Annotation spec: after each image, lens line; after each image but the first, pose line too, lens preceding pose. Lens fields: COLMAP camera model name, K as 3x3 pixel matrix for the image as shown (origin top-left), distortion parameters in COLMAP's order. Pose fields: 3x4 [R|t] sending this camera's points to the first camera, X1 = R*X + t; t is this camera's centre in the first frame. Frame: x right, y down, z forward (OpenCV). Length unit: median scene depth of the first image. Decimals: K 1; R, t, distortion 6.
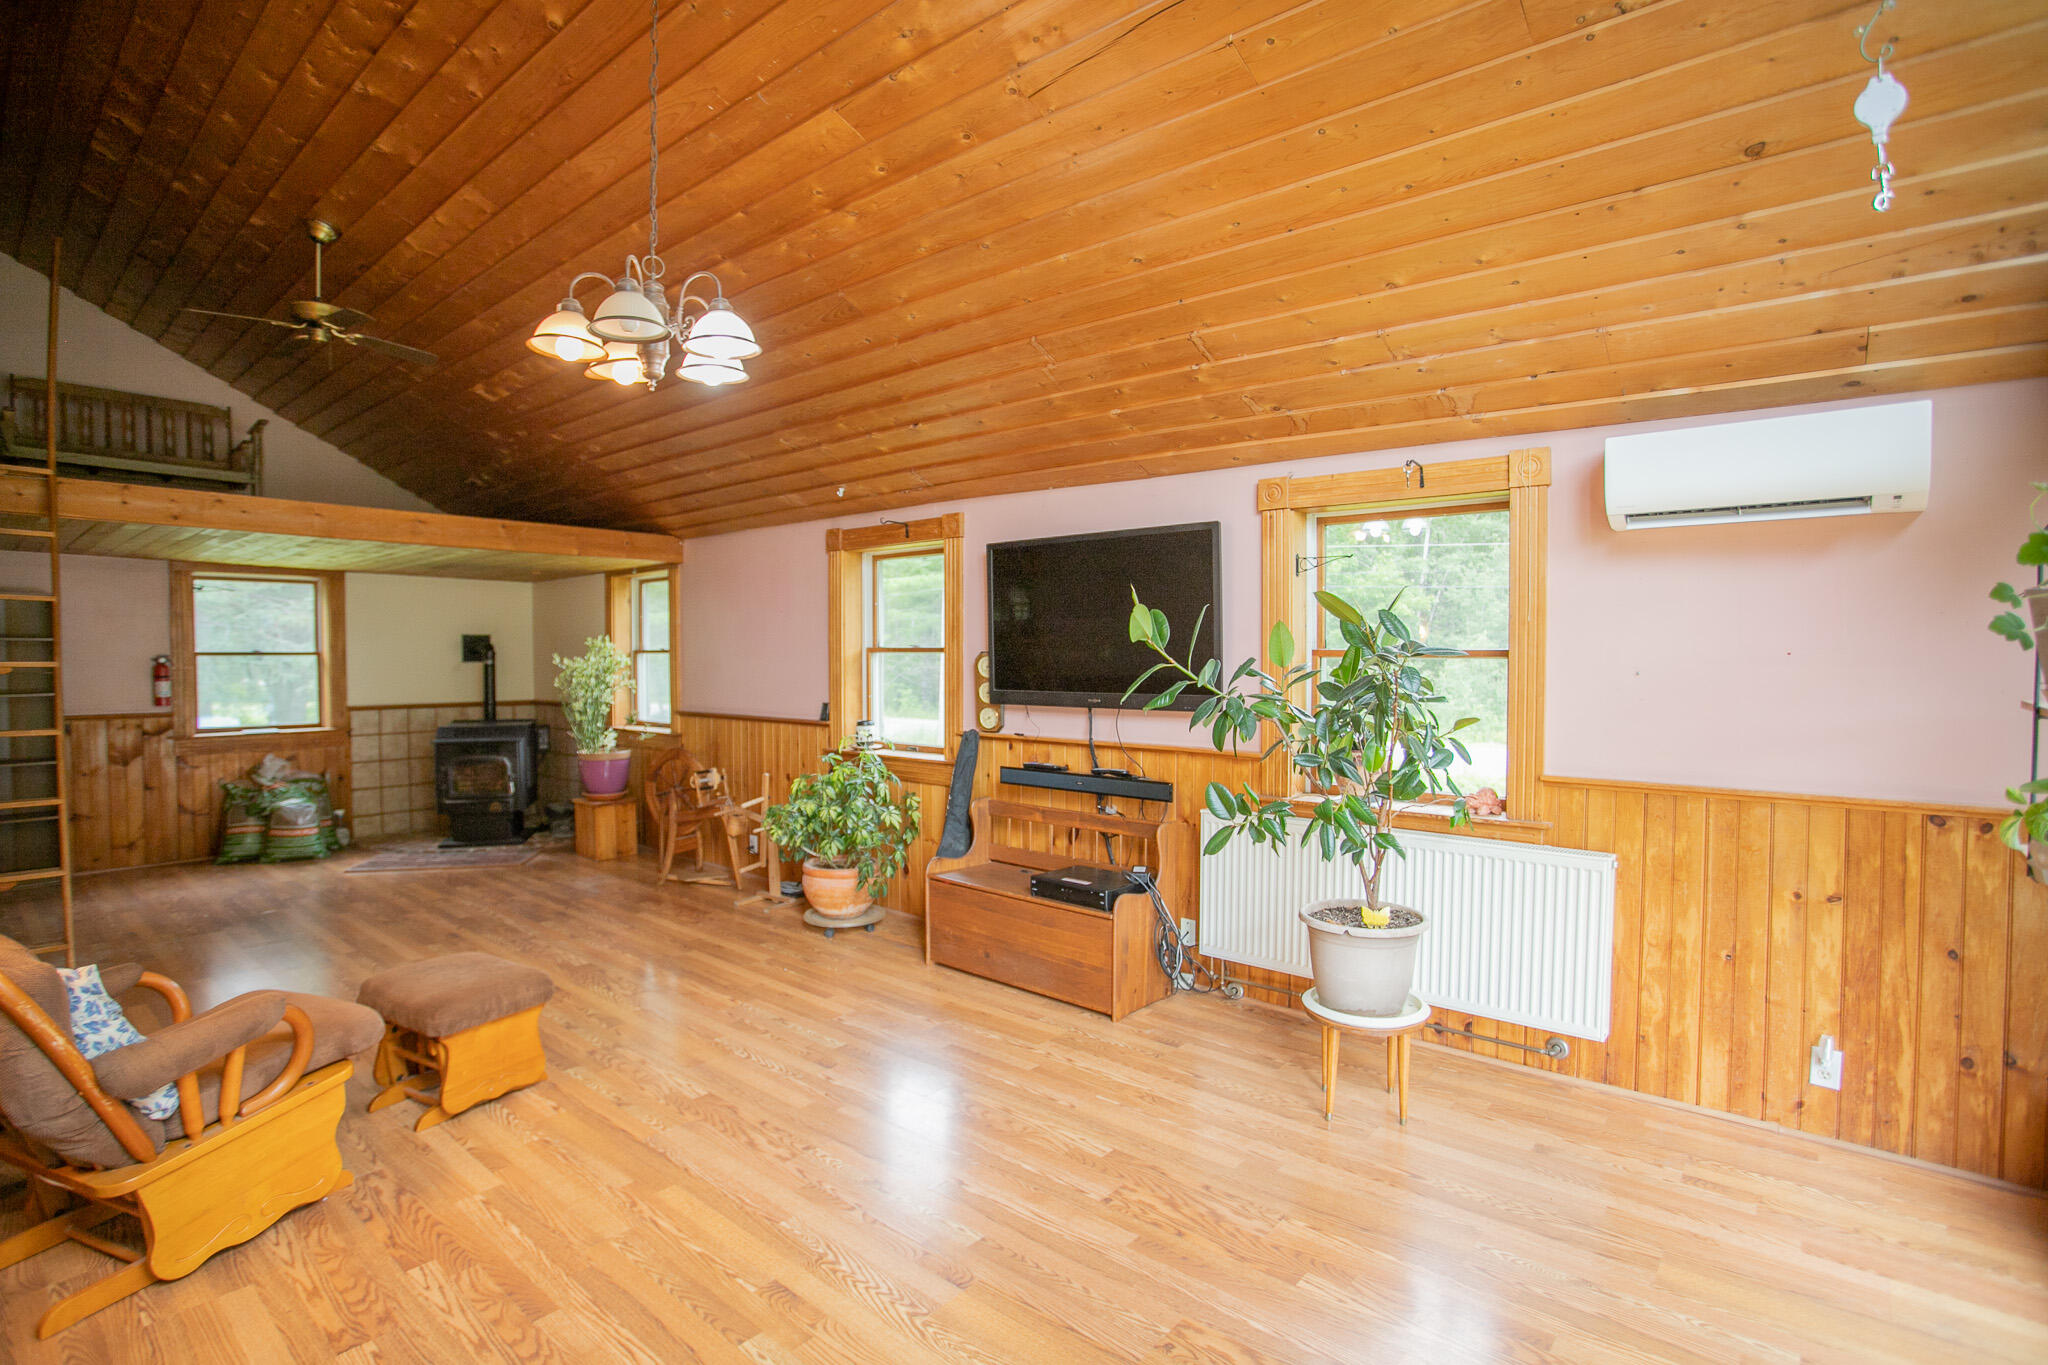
lens RADIAL K [[996.5, 0, 1015.7], [0, 996.5, 682.6], [0, 0, 1]] dist [-0.072211, 0.029801]
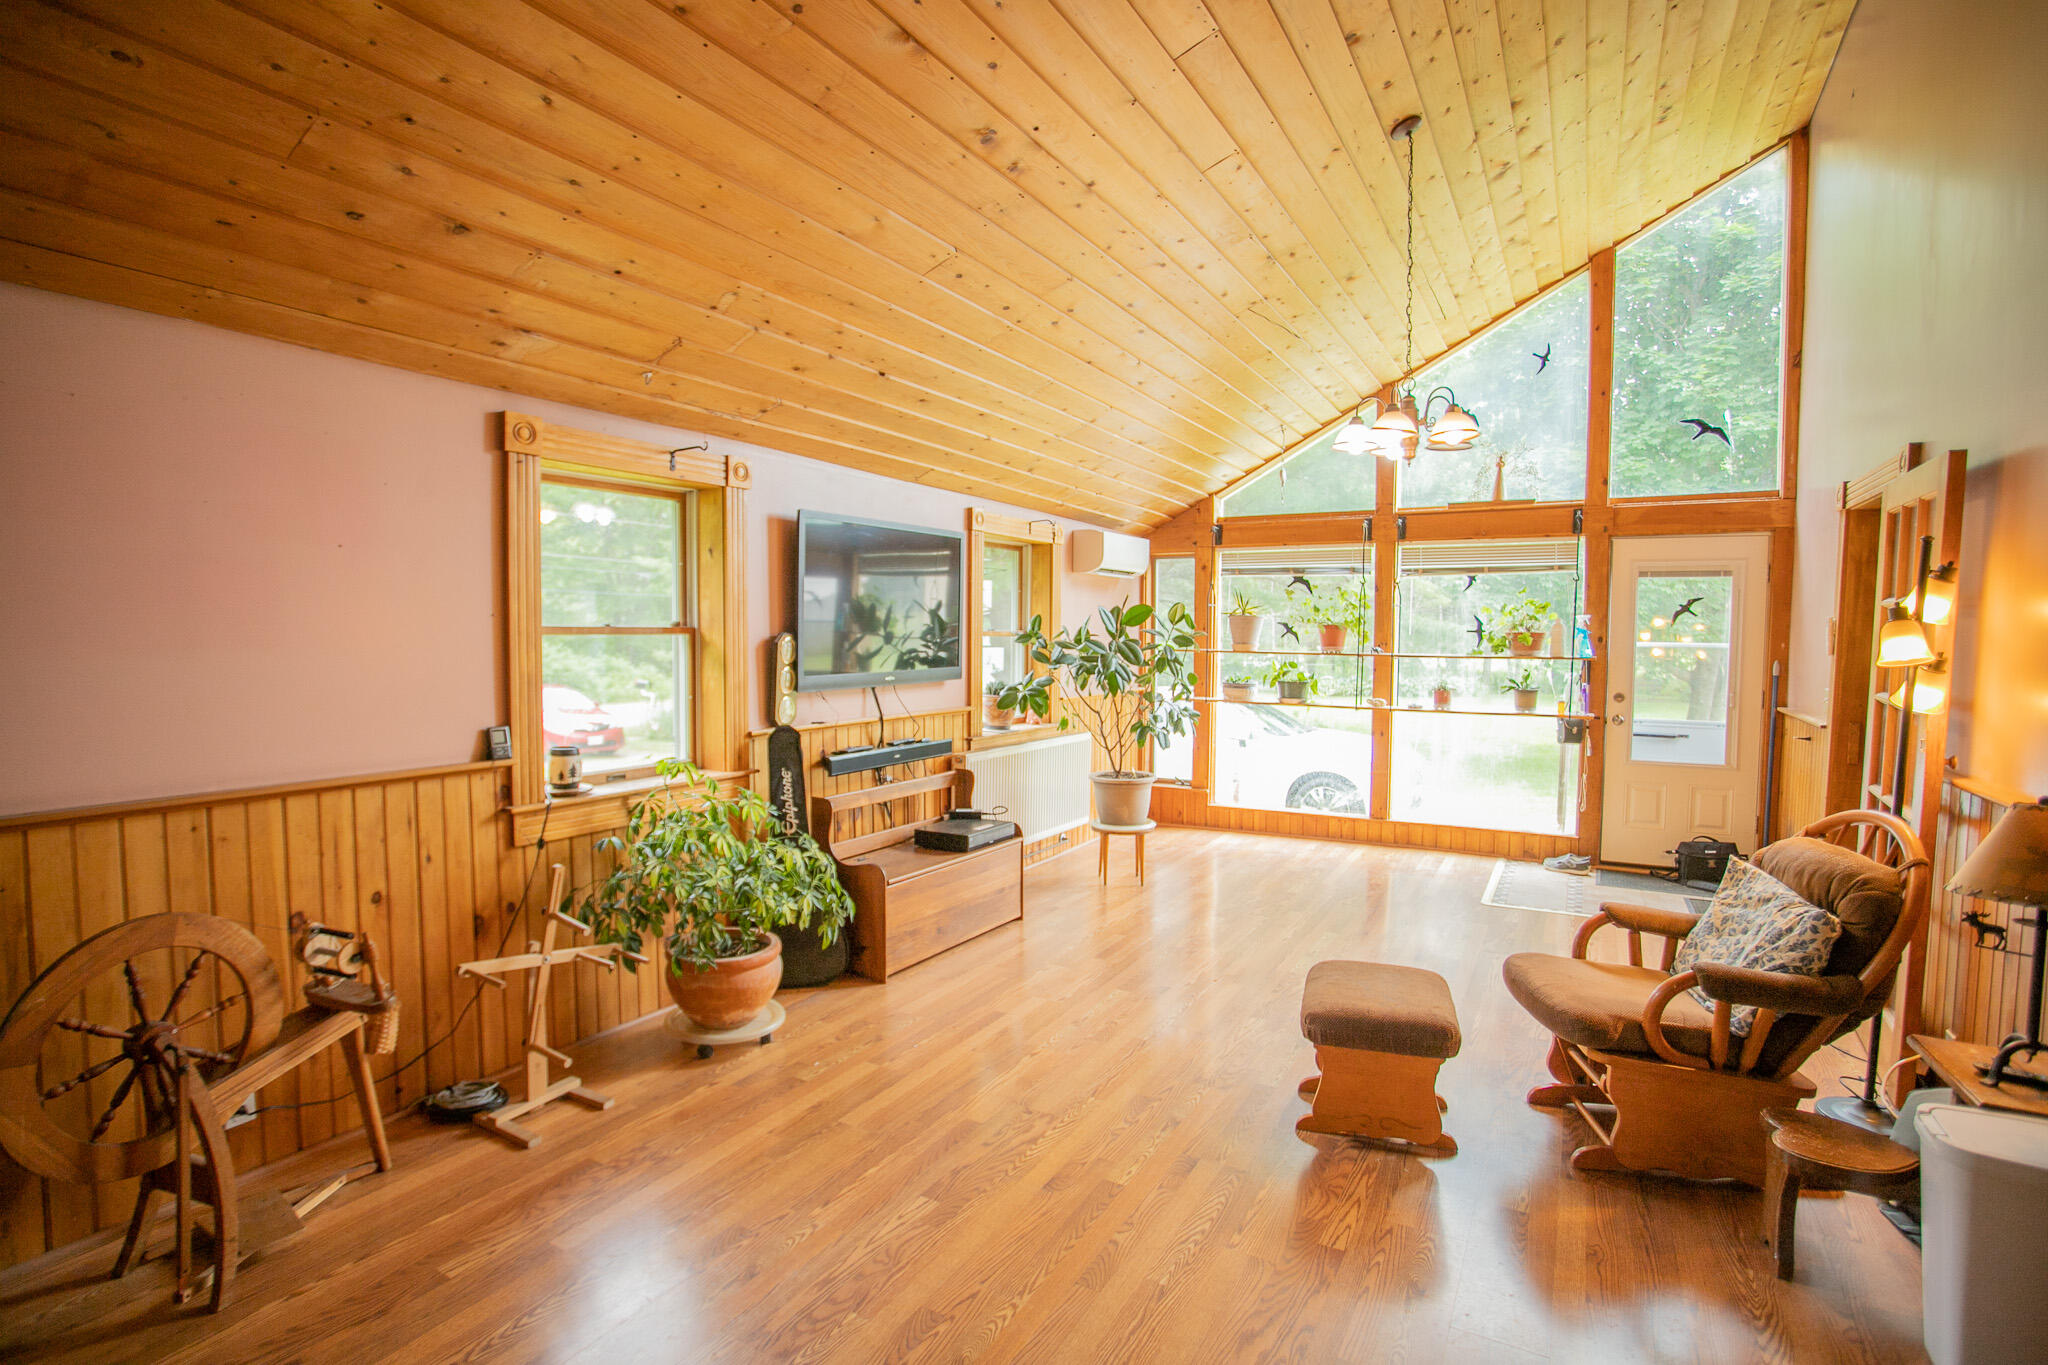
lens RADIAL K [[996.1, 0, 1015.3], [0, 996.1, 683.1], [0, 0, 1]] dist [-0.077562, 0.034505]
pose [[-0.184907, -0.053610, 0.981293, -0.912158], [0.023722, 0.997977, 0.058992, -0.033936], [-0.982470, 0.034186, -0.183261, 0.972566]]
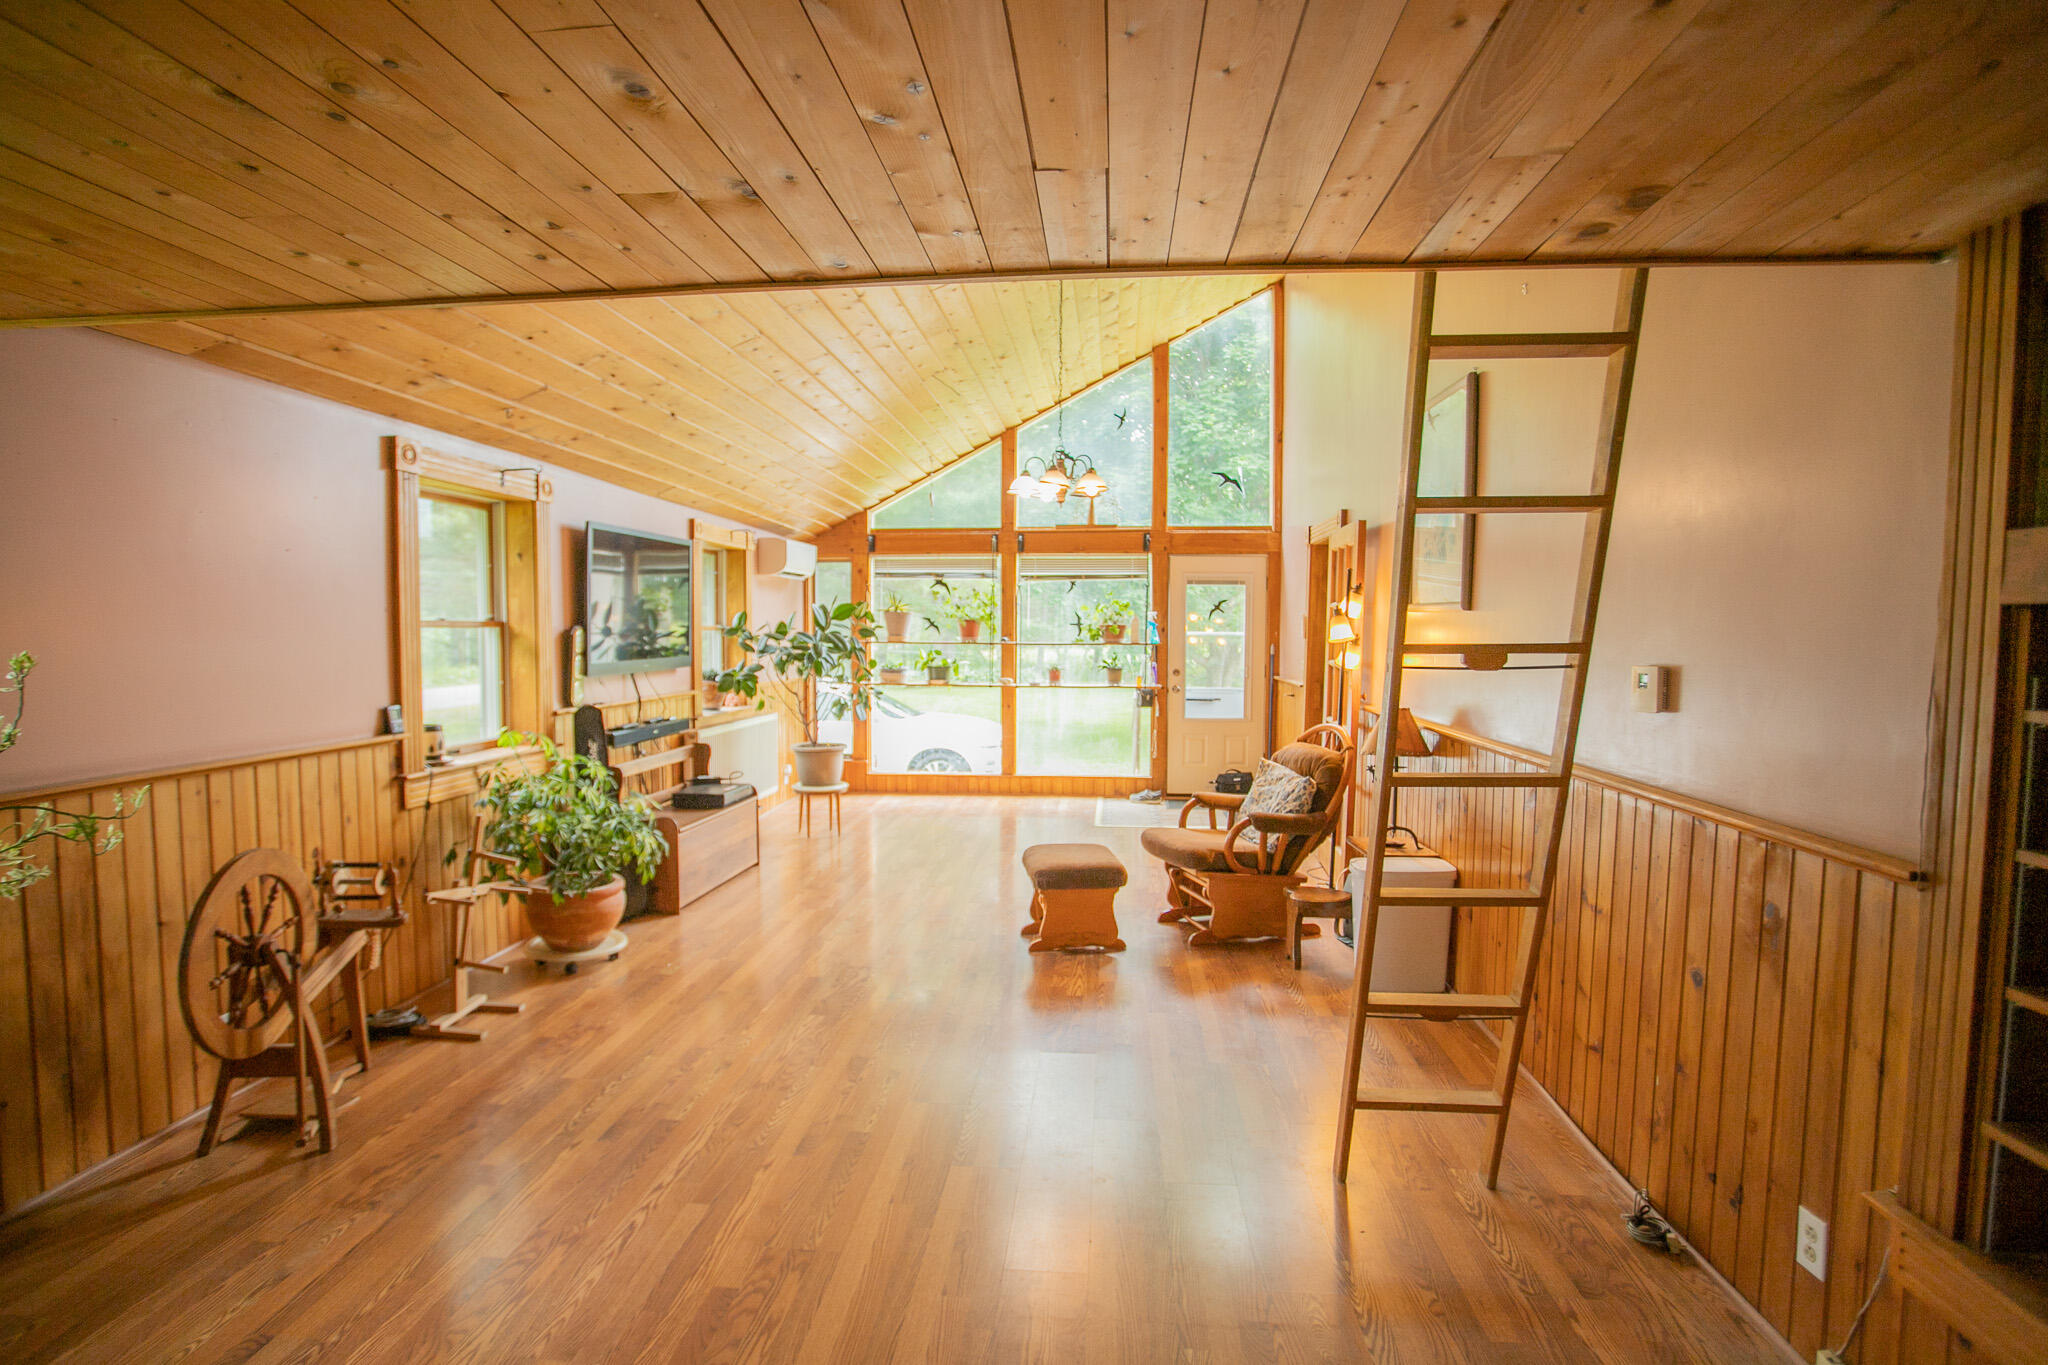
lens RADIAL K [[992.6, 0, 1024.0], [0, 992.6, 682.5], [0, 0, 1]] dist [-0.071119, 0.026513]
pose [[-0.581292, -0.046700, 0.812354, -1.102463], [0.020667, 0.997182, 0.072114, -0.036776], [-0.813432, 0.058708, -0.578689, 1.222827]]
